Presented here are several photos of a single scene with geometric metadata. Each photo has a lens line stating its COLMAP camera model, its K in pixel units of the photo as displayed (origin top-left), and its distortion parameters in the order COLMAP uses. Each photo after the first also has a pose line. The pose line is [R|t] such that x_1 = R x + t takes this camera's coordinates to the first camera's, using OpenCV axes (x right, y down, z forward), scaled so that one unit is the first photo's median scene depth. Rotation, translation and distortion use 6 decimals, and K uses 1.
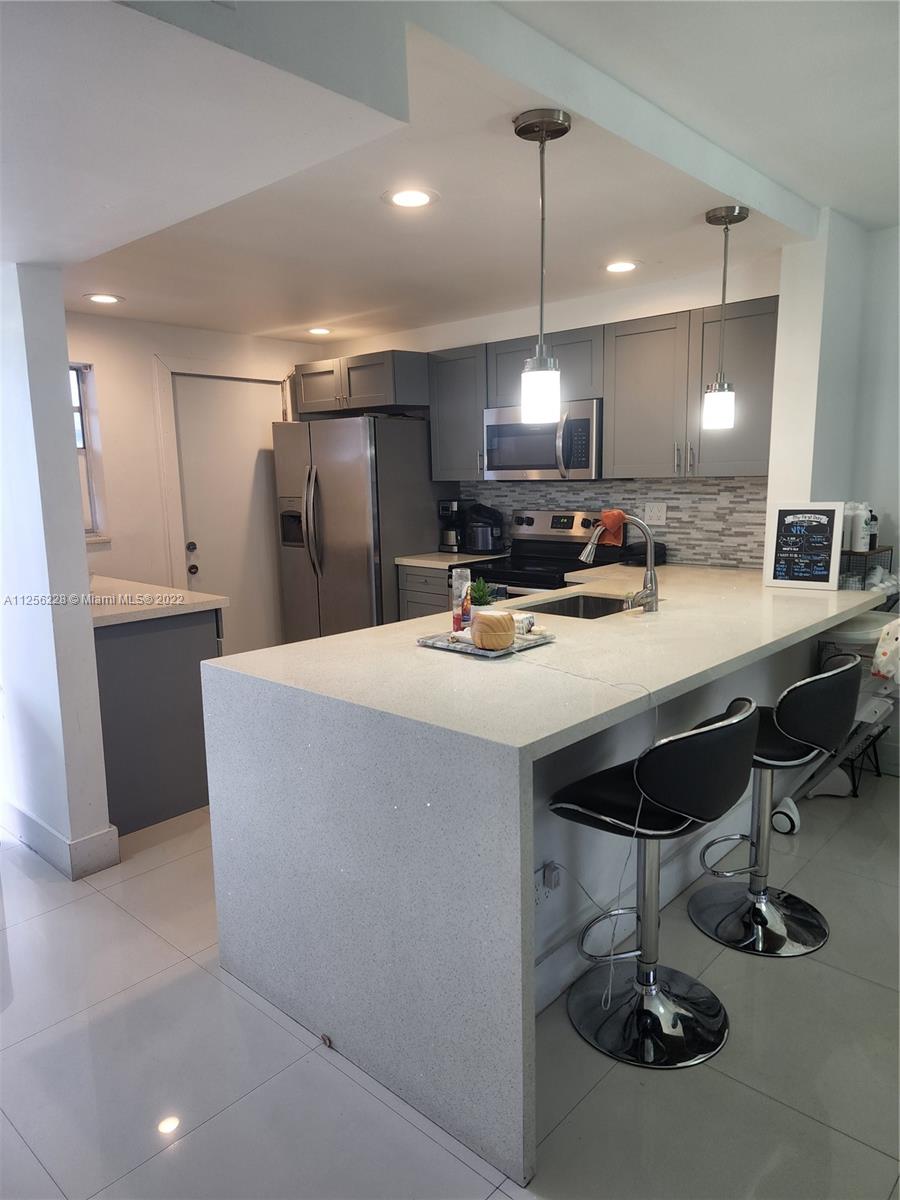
lens RADIAL K [[800.8, 0, 437.8], [0, 800.8, 600.9], [0, 0, 1]] dist [0.074603, -0.070478]
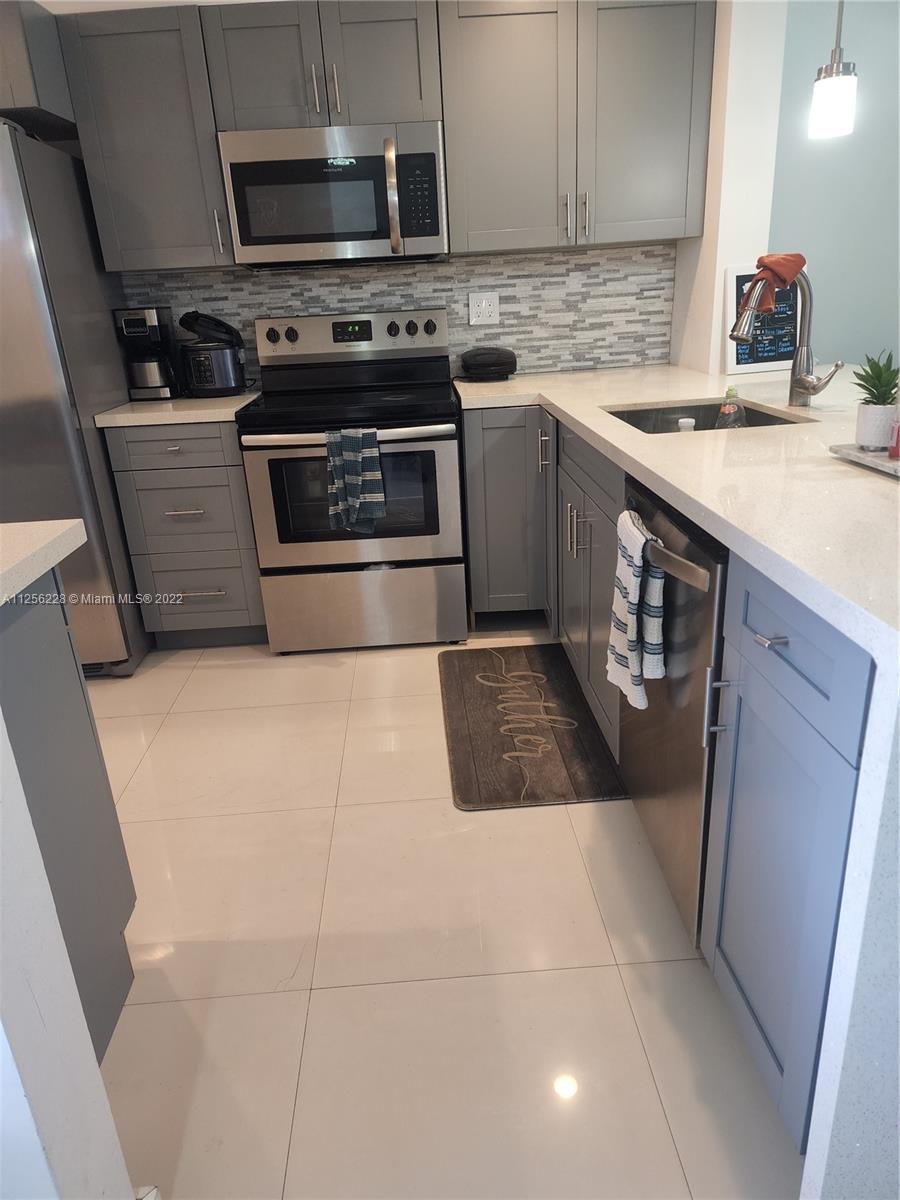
lens RADIAL K [[800.8, 0, 437.8], [0, 800.8, 600.9], [0, 0, 1]] dist [0.074603, -0.070478]
pose [[0.693924, -0.267731, 0.668423, -0.342683], [0.155522, 0.962120, 0.223914, -0.022500], [-0.703052, -0.051425, 0.709276, 0.499149]]
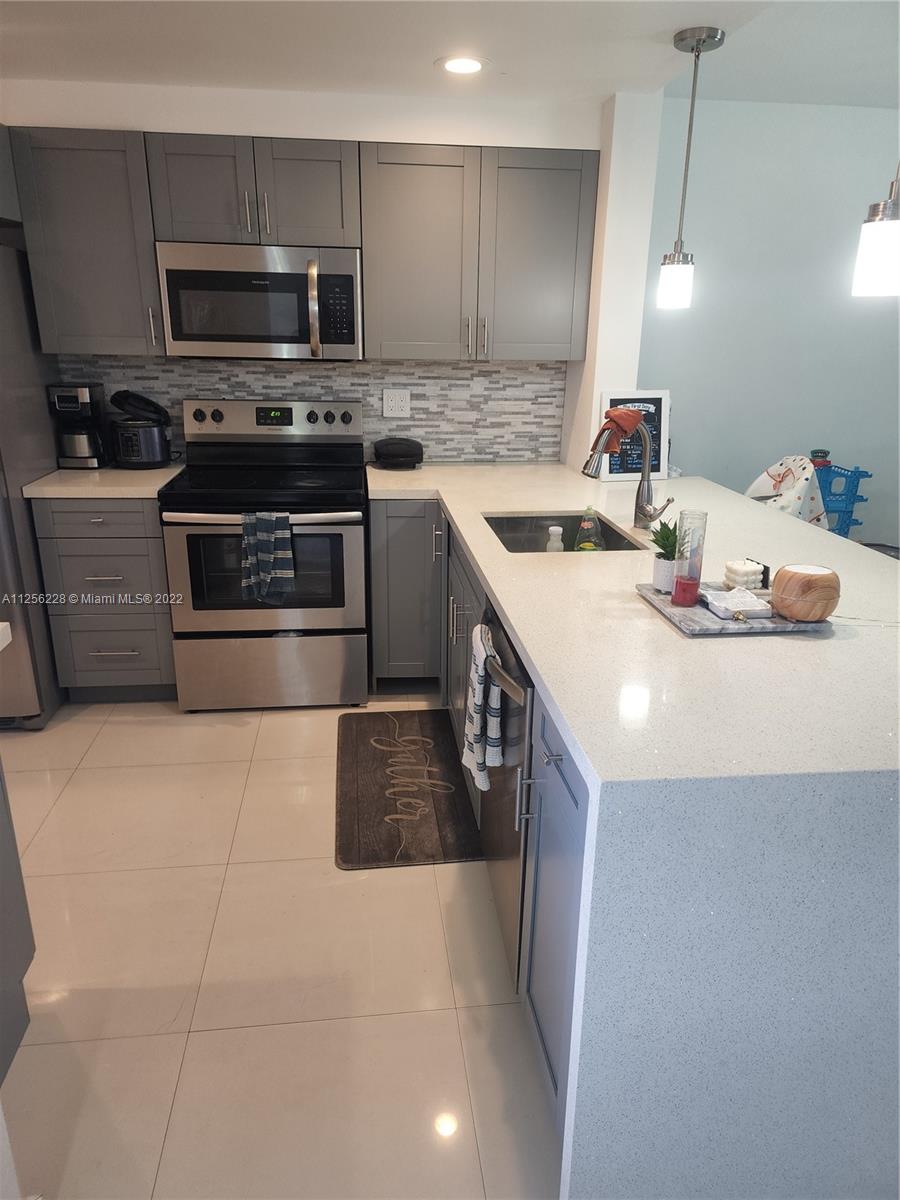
lens RADIAL K [[802.5, 0, 444.7], [0, 802.5, 600.7], [0, 0, 1]] dist [0.070582, -0.072904]
pose [[0.638345, -0.209454, 0.740705, -0.366133], [0.094296, 0.976298, 0.194809, -0.068592], [-0.763952, -0.054510, 0.642966, 0.429549]]
